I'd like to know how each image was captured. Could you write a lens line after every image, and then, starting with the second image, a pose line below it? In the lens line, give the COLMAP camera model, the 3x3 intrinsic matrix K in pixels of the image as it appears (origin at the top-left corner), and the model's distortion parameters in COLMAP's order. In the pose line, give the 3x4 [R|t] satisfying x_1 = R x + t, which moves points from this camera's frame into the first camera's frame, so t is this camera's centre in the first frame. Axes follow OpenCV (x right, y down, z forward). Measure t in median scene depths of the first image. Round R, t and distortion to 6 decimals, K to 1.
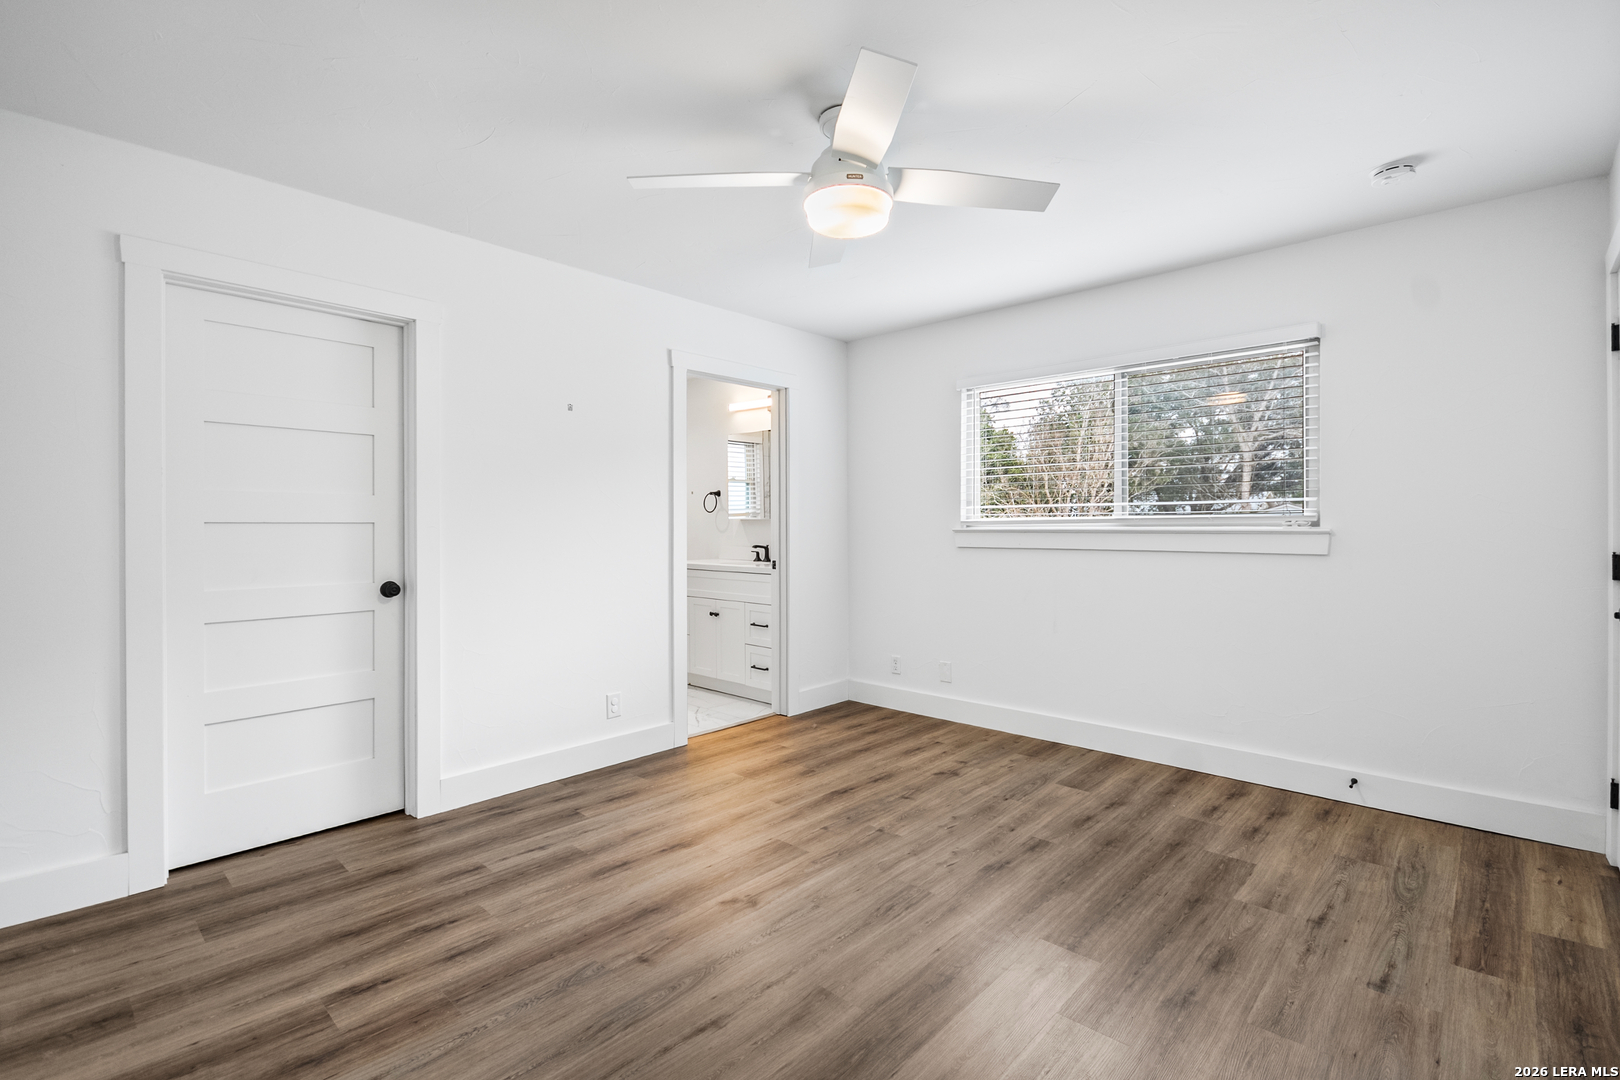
lens RADIAL K [[734.6, 0, 817.8], [0, 734.6, 544.0], [0, 0, 1]] dist [-0.002751, -0.002145]
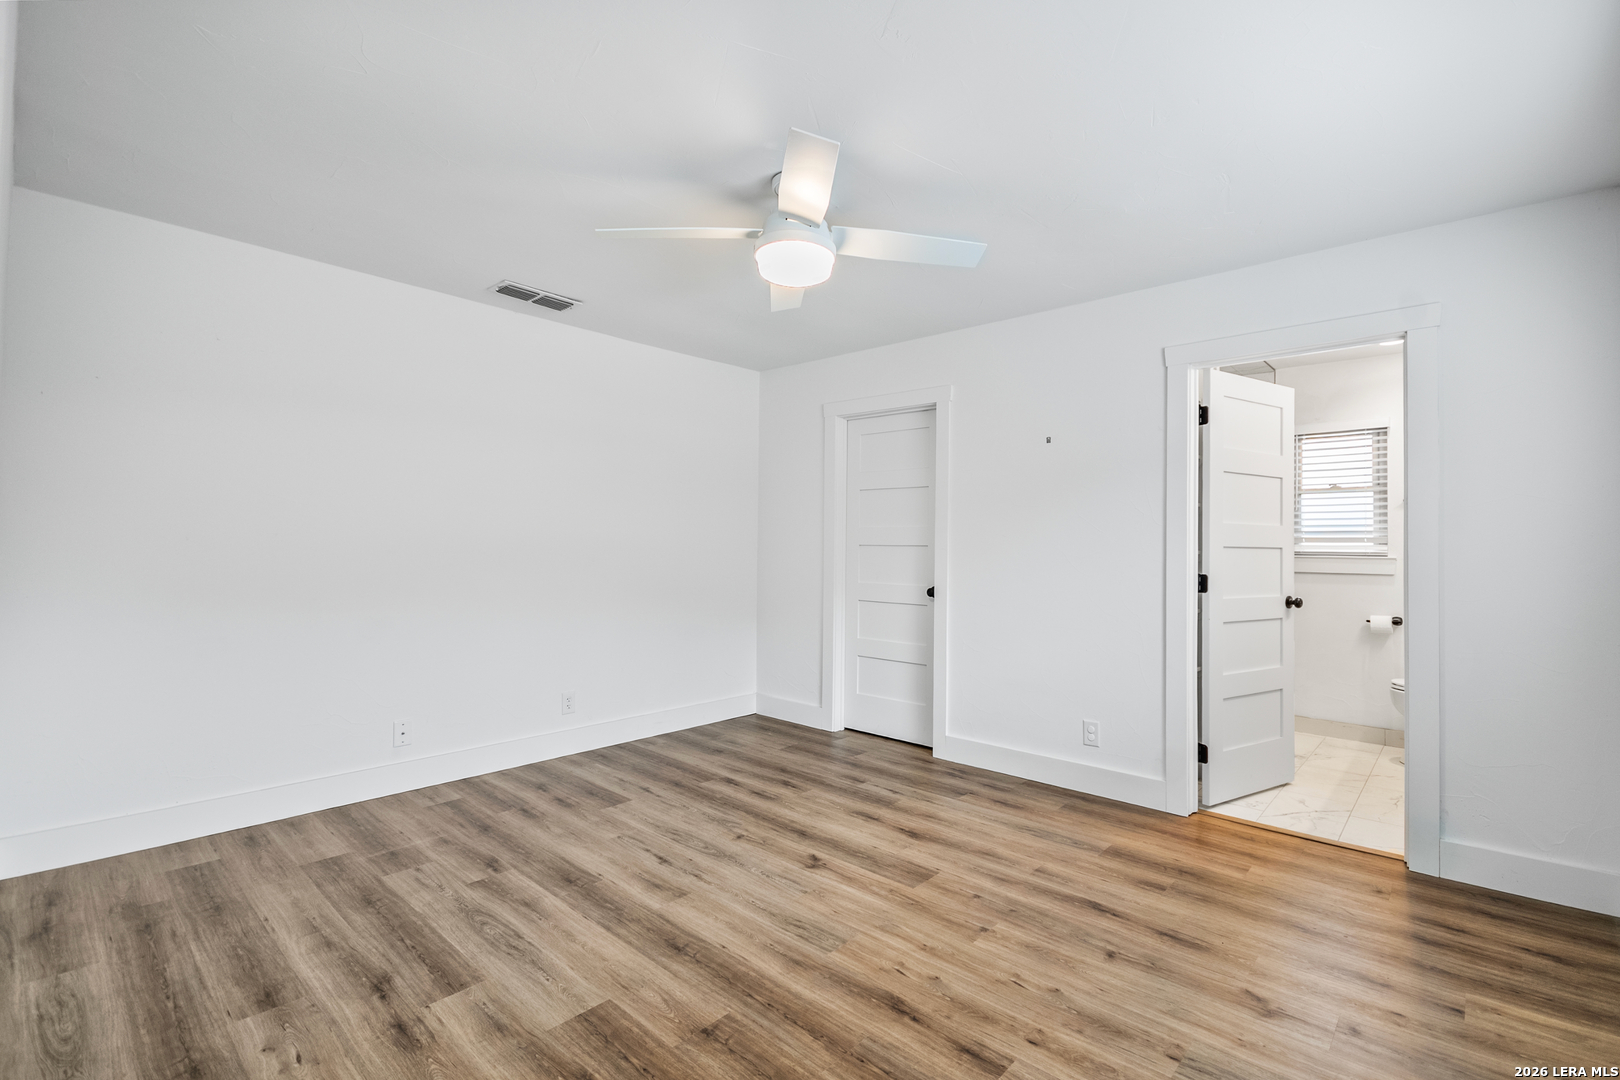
lens RADIAL K [[734.6, 0, 822.2], [0, 734.6, 540.3], [0, 0, 1]] dist [-0.002751, -0.002145]
pose [[-0.002832, 0.001615, -0.999995, 0.858763], [-0.026600, 0.999645, 0.001690, -0.036330], [0.999642, 0.026605, -0.002788, 0.775697]]
